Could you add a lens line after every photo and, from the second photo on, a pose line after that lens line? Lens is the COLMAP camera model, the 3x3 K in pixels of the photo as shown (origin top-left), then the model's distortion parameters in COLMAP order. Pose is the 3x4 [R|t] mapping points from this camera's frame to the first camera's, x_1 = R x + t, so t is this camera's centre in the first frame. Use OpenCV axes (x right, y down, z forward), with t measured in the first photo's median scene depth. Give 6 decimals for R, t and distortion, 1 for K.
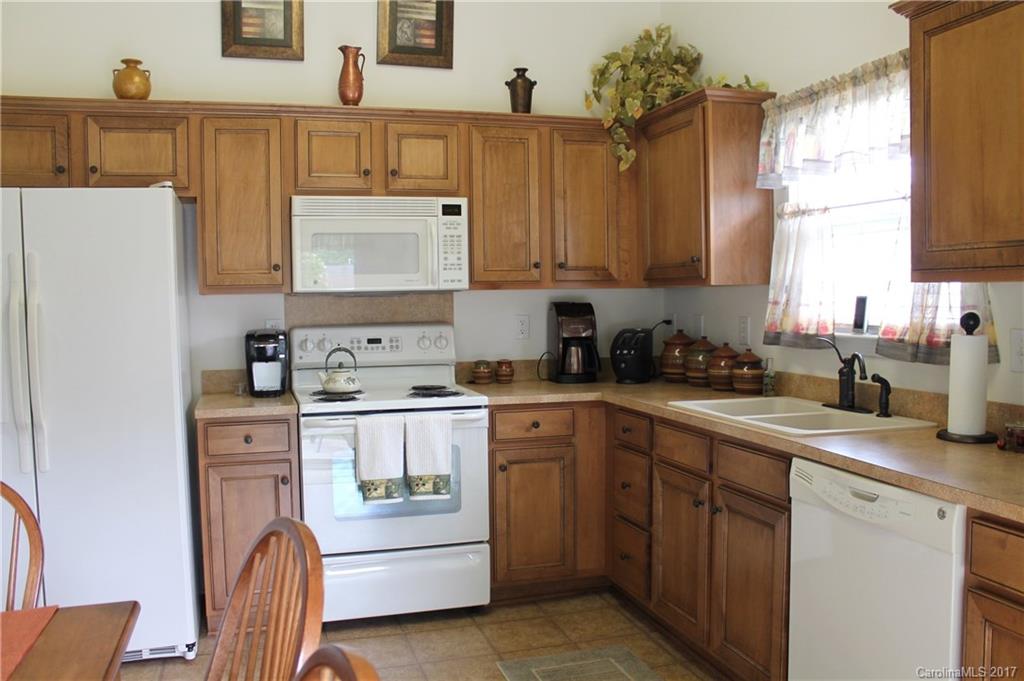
lens RADIAL K [[873.2, 0, 512.0], [0, 873.2, 340.5], [0, 0, 1]] dist [-0.164512, 0.147334]
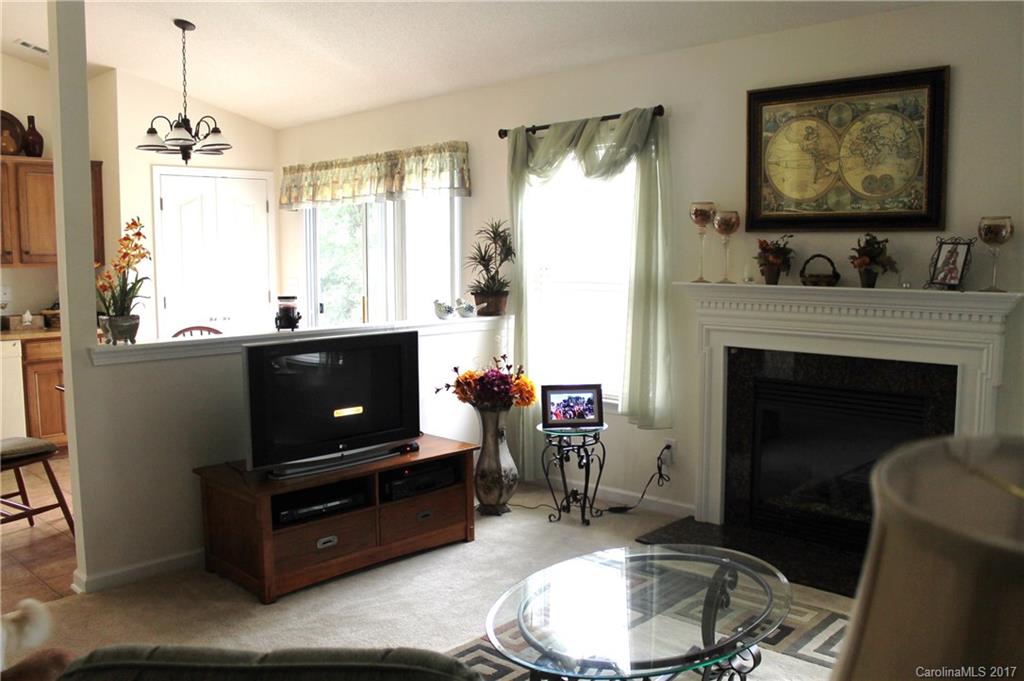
lens RADIAL K [[873.2, 0, 512.0], [0, 873.2, 340.5], [0, 0, 1]] dist [-0.164512, 0.147334]
pose [[-0.480988, -0.070237, 0.873909, -1.981247], [0.064406, 0.991262, 0.115117, -0.028678], [-0.874358, 0.111655, -0.472262, 0.564828]]
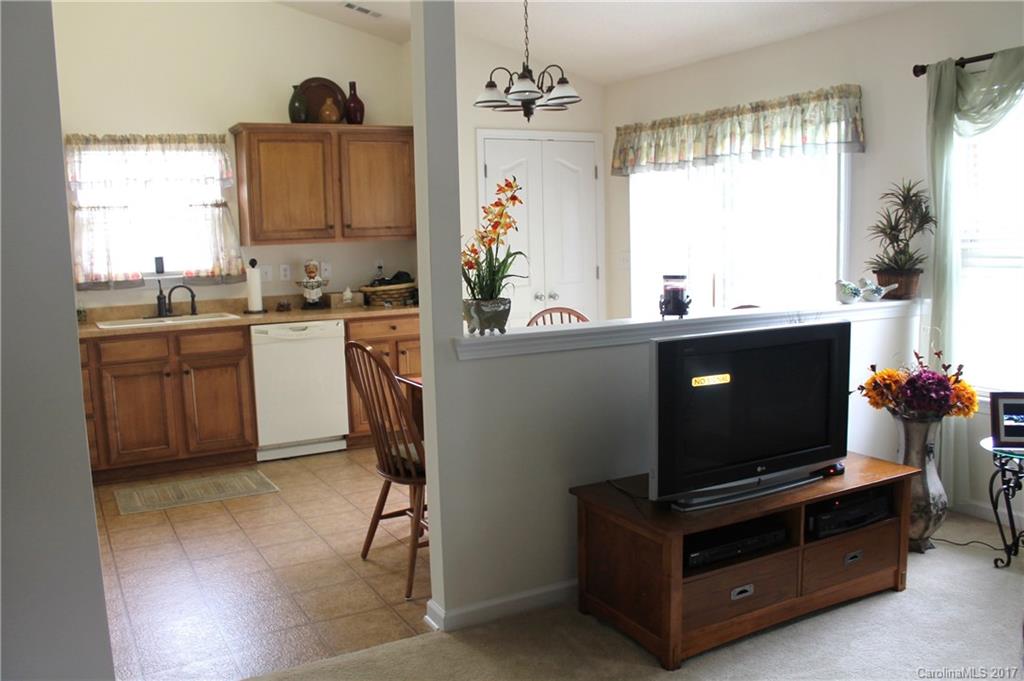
lens RADIAL K [[873.2, 0, 512.0], [0, 873.2, 340.5], [0, 0, 1]] dist [-0.164512, 0.147334]
pose [[-0.201374, -0.104230, 0.973953, -1.637300], [0.084849, 0.988729, 0.123354, -0.035910], [-0.975832, 0.107480, -0.190261, 0.652235]]
